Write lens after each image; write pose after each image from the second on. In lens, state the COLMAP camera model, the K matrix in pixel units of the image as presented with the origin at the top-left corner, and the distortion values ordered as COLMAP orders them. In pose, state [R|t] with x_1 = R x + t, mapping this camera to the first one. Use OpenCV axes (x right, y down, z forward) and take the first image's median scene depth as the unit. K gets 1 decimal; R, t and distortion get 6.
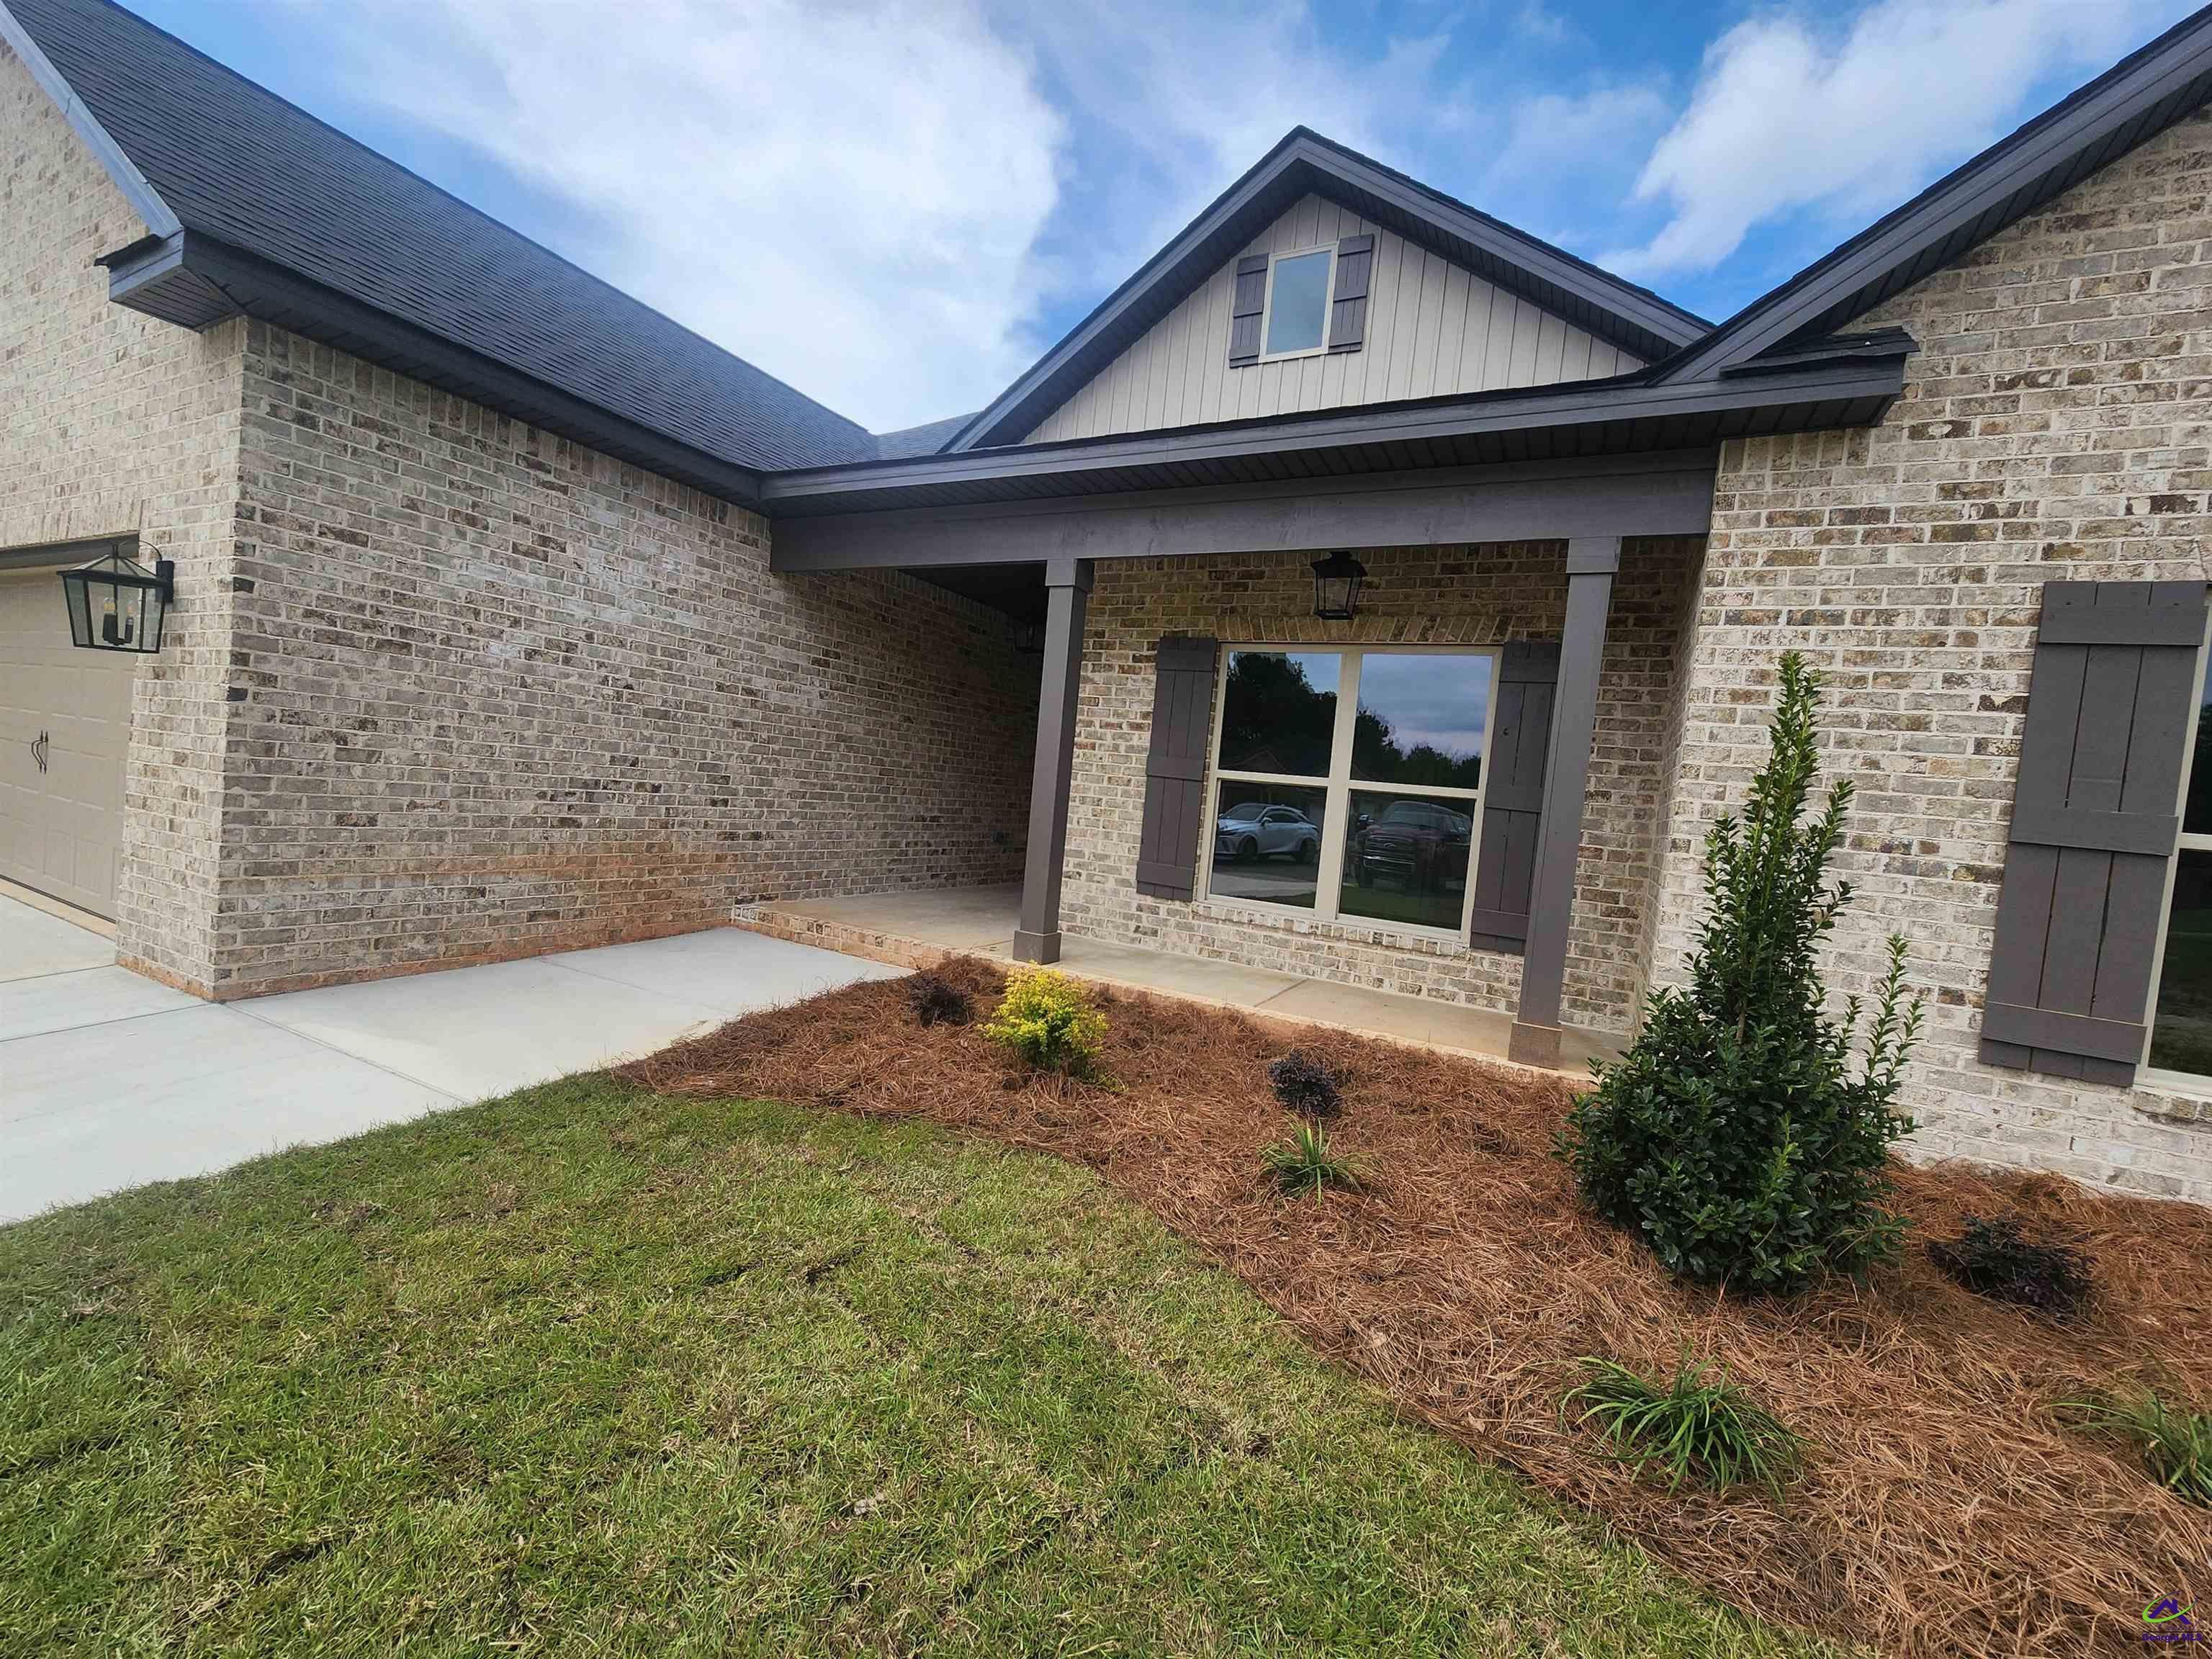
lens RADIAL K [[908.9, 0, 1115.5], [0, 908.9, 827.2], [0, 0, 1]] dist [-0.002222, -0.000645]
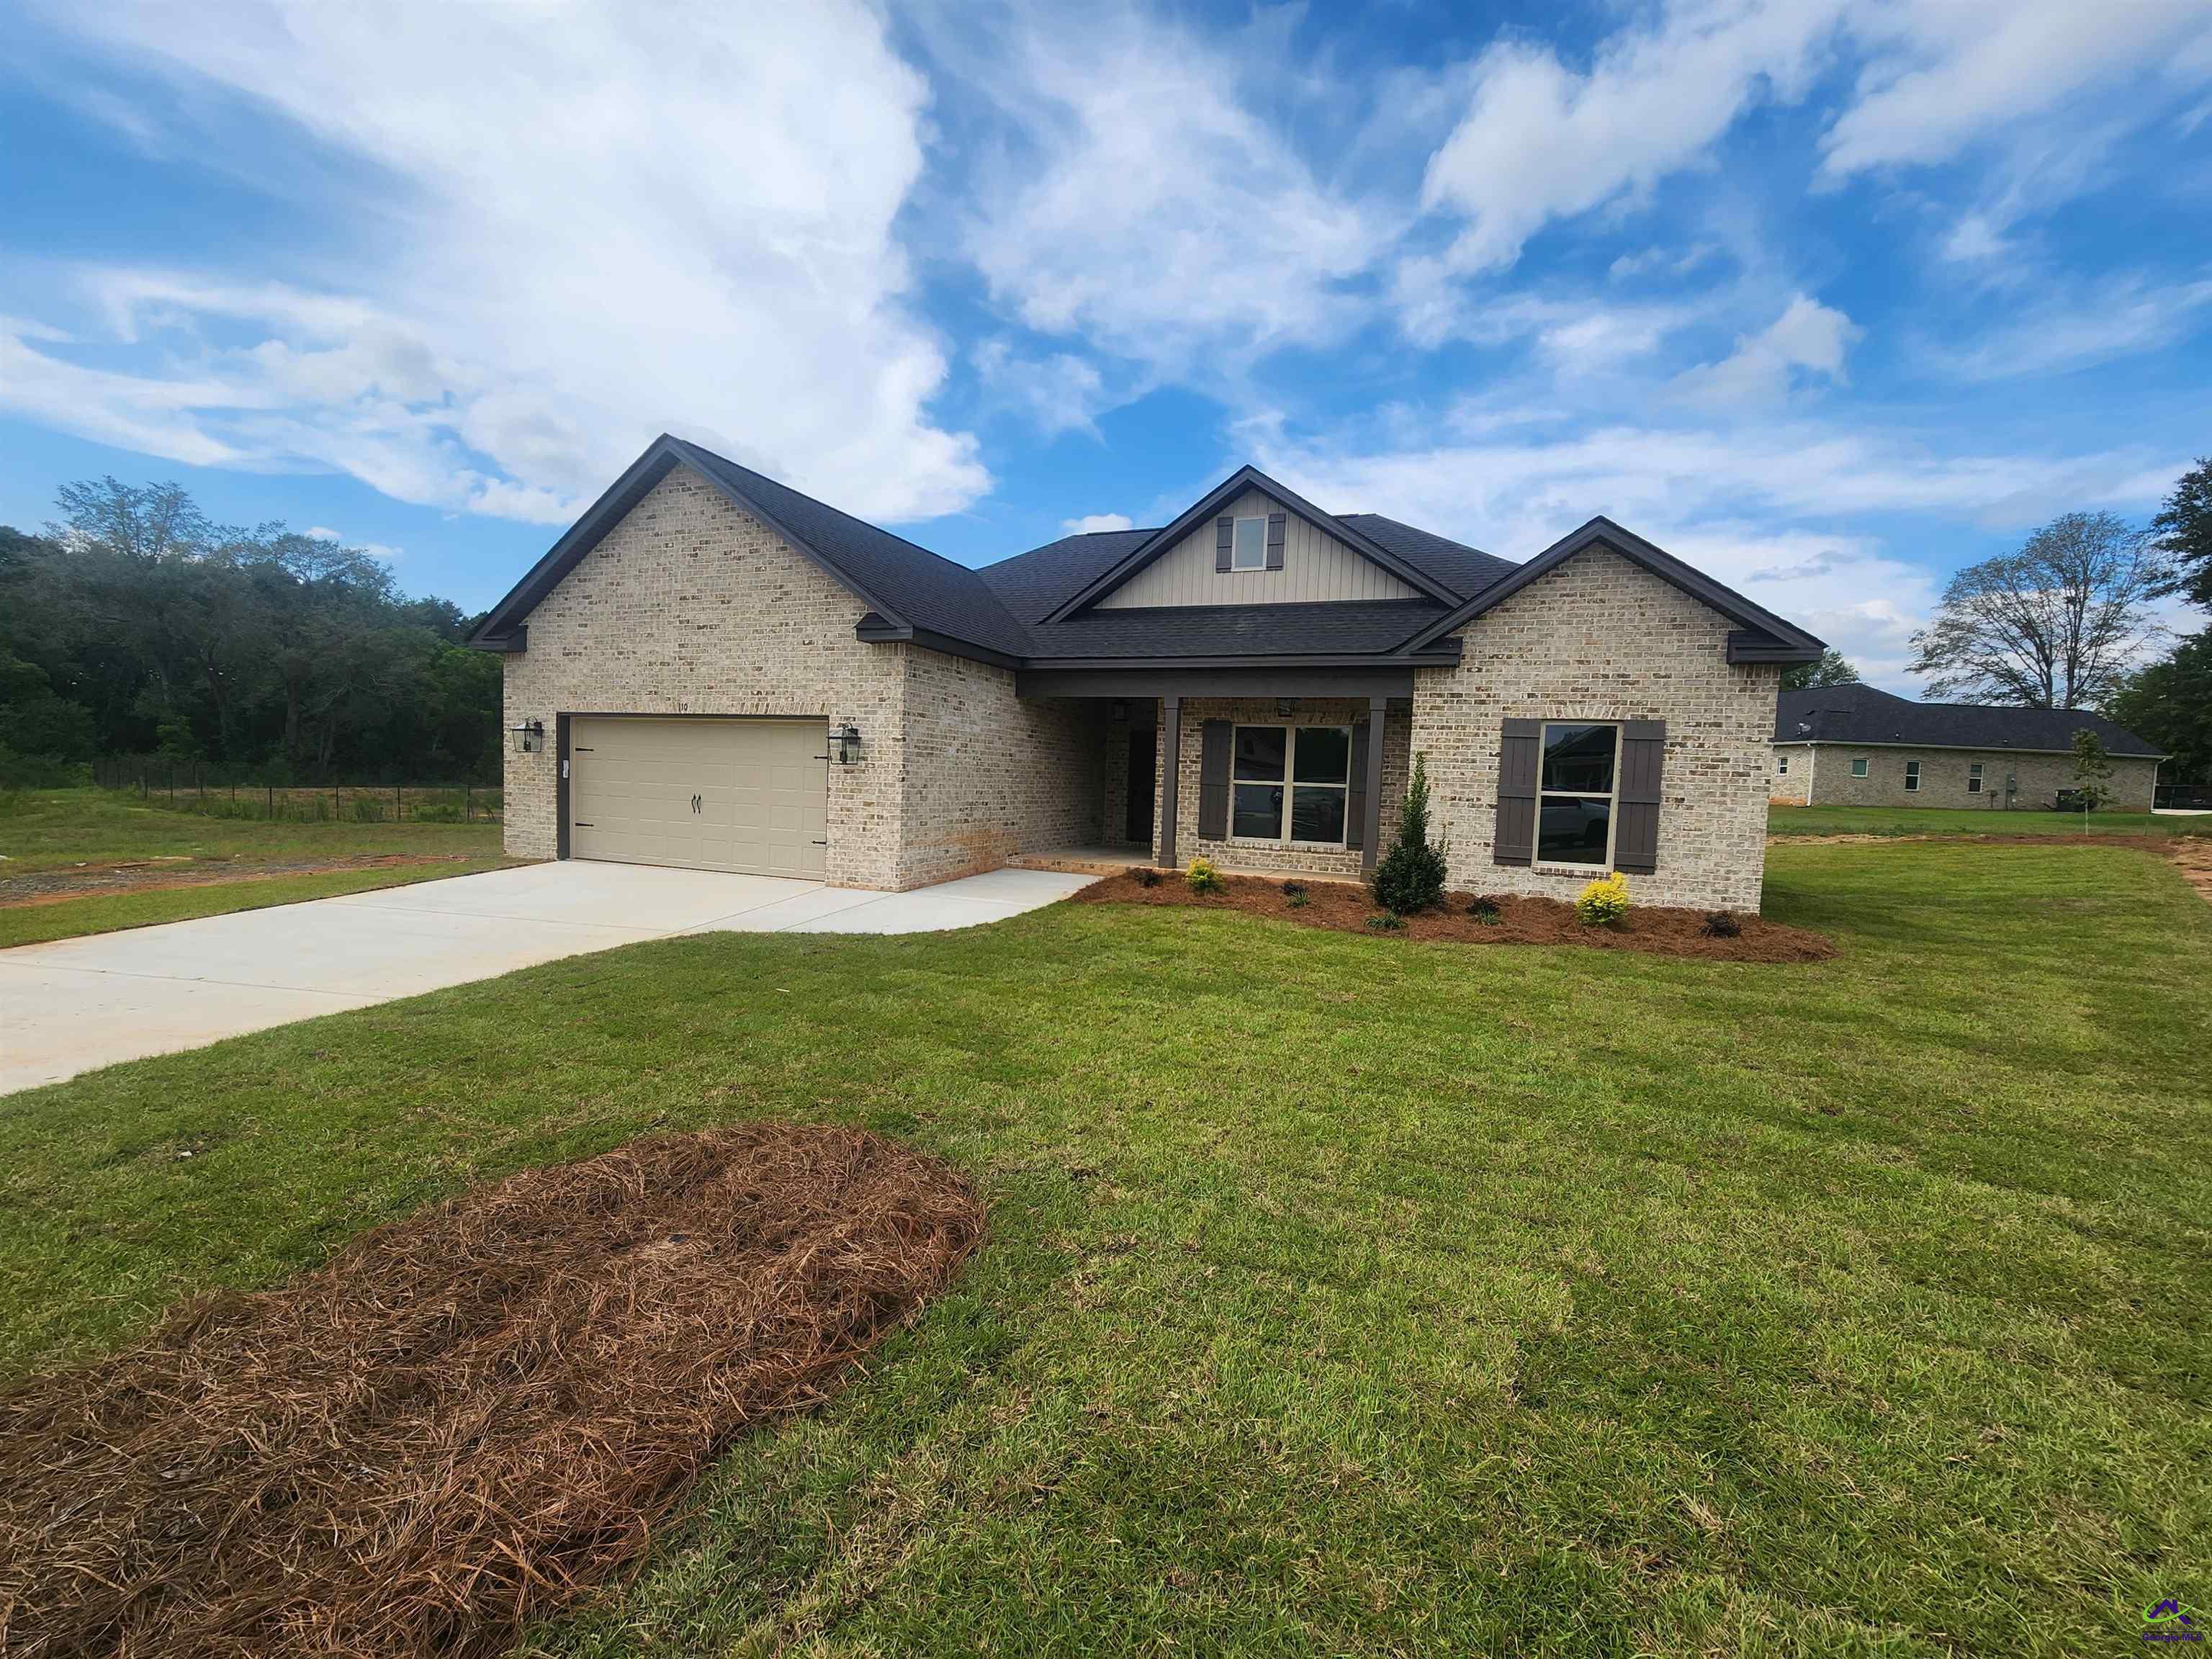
lens RADIAL K [[908.9, 0, 1111.8], [0, 908.9, 841.9], [0, 0, 1]] dist [-0.002222, -0.000645]
pose [[0.993272, -0.064097, 0.096450, -0.595985], [0.060561, 0.997396, 0.039150, -0.026272], [-0.098708, -0.033046, 0.994568, -1.733427]]
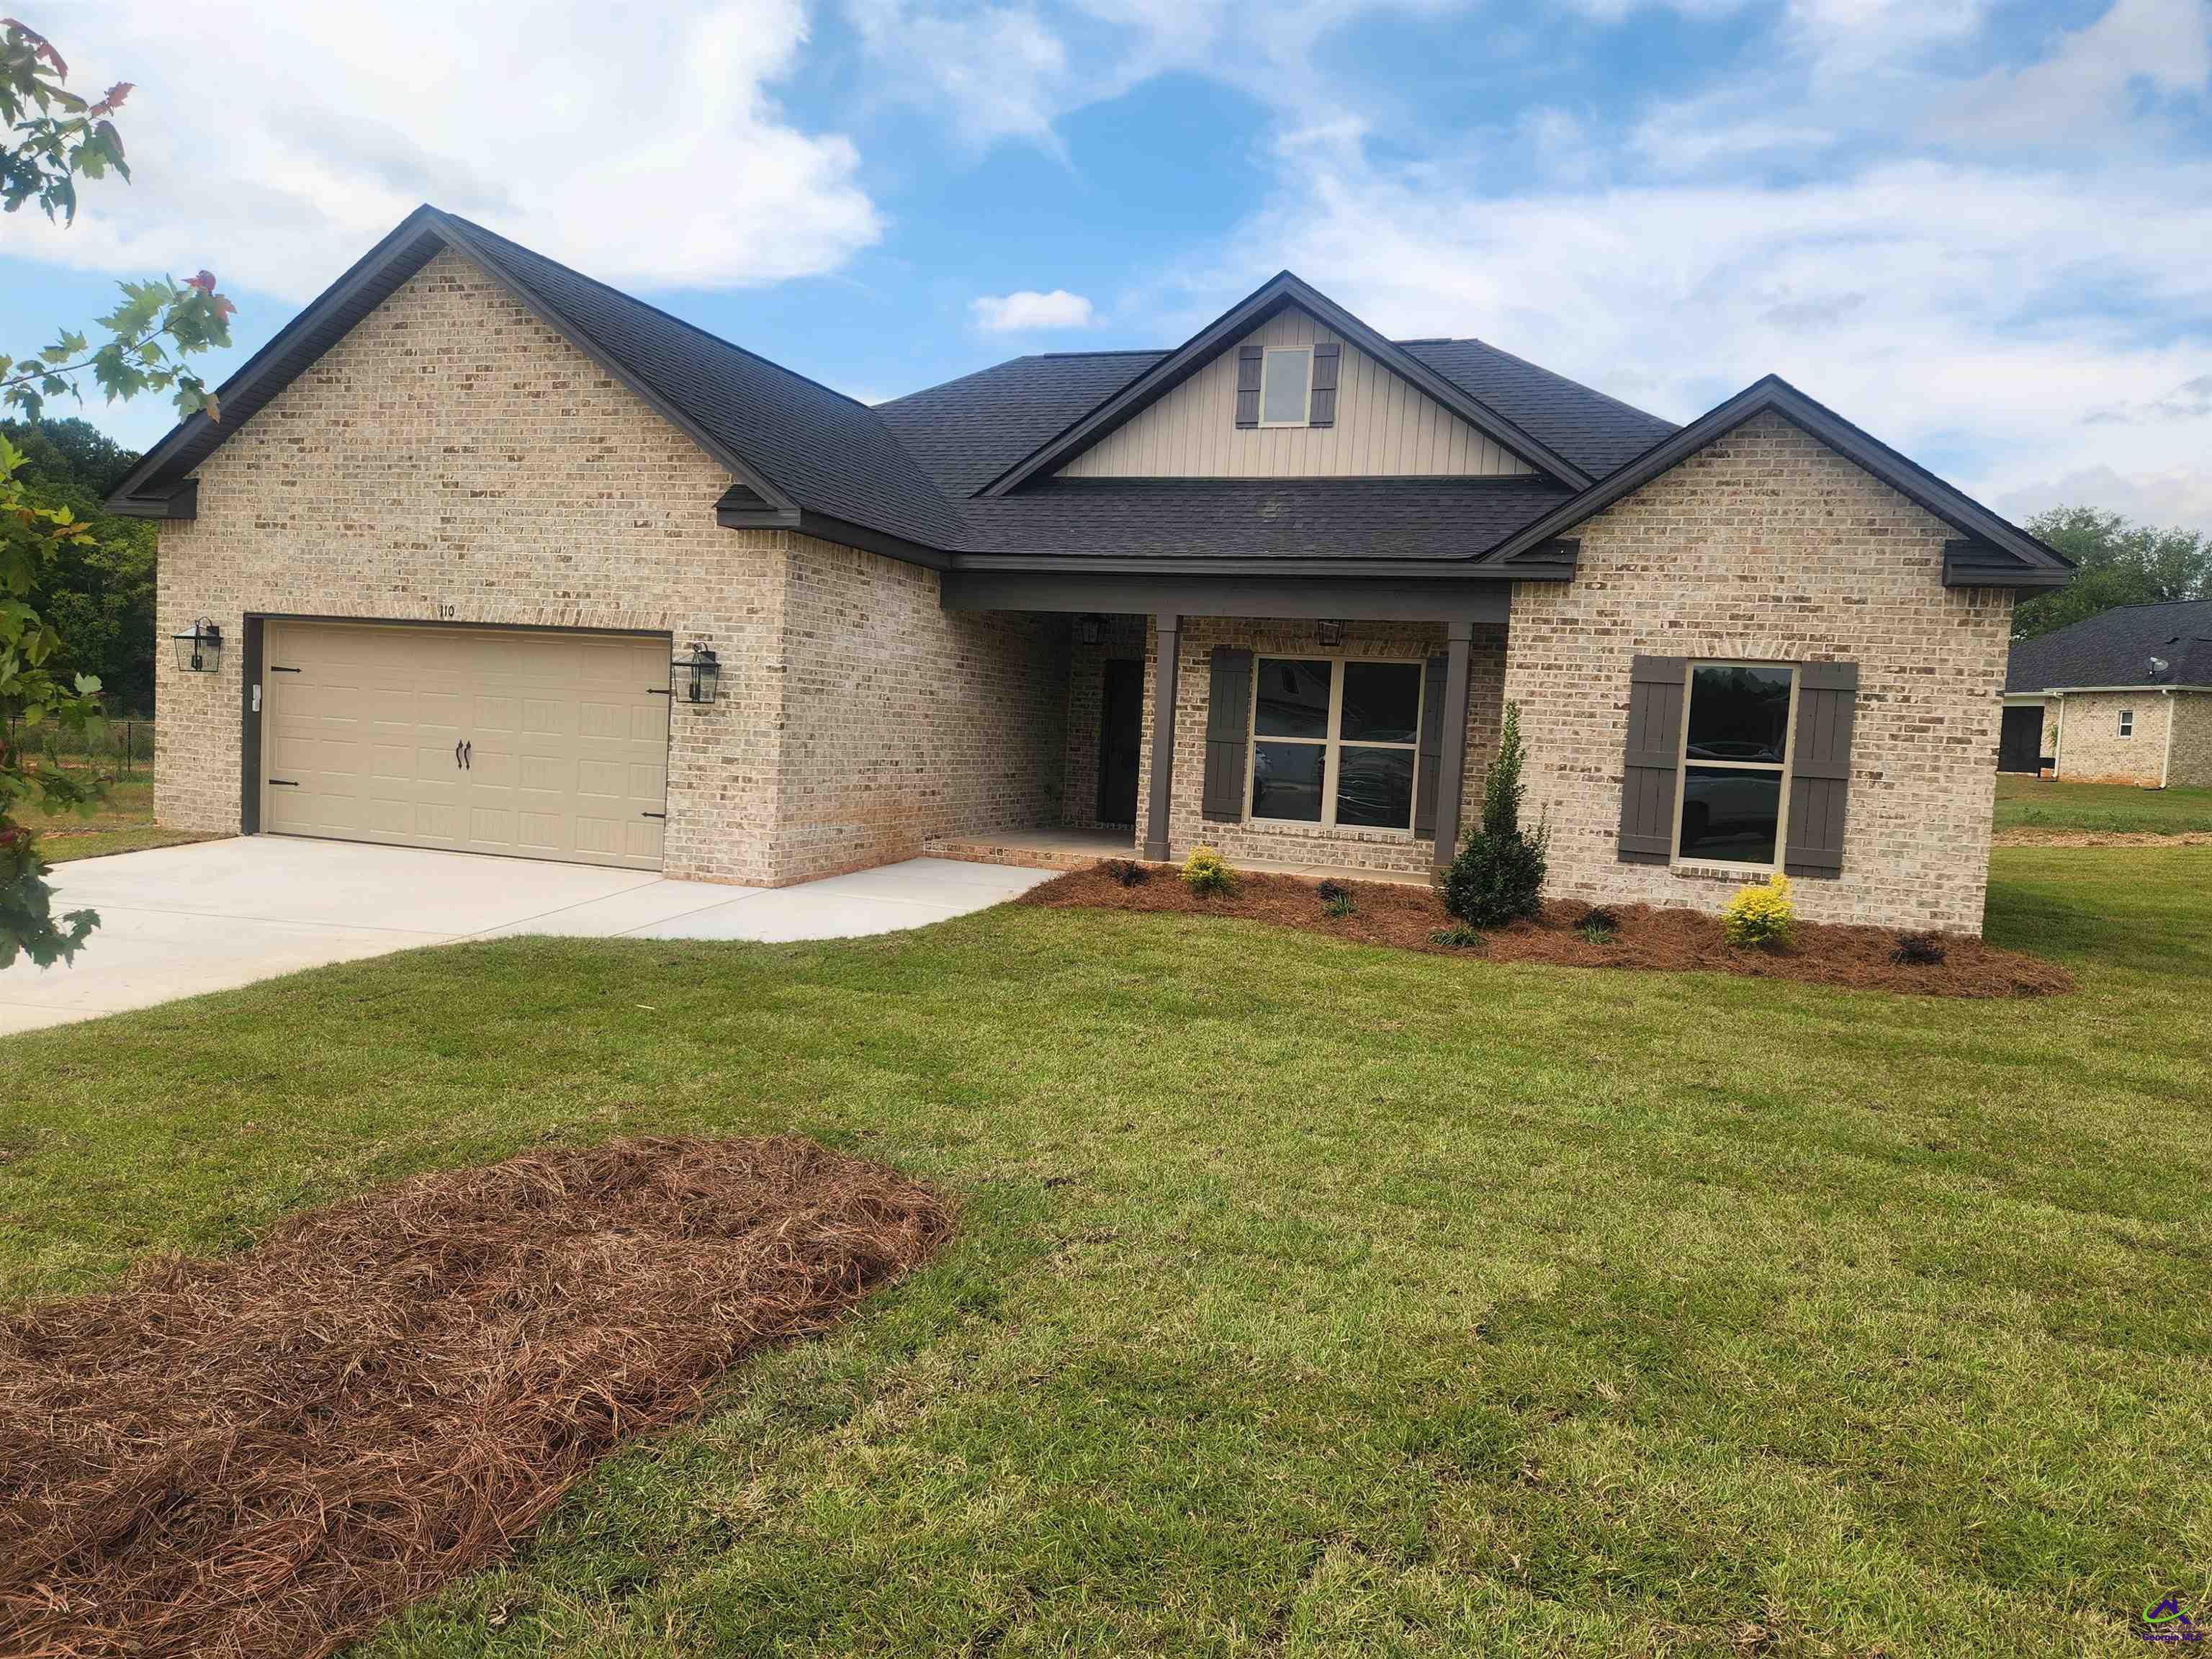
lens RADIAL K [[1498.5, 0, 1111.0], [0, 1498.5, 834.0], [0, 0, 1]] dist [0.065058, -0.060308]
pose [[0.990850, -0.047760, 0.126233, -0.665687], [0.042425, 0.998103, 0.044623, -0.030315], [-0.128125, -0.038859, 0.990996, -2.164513]]
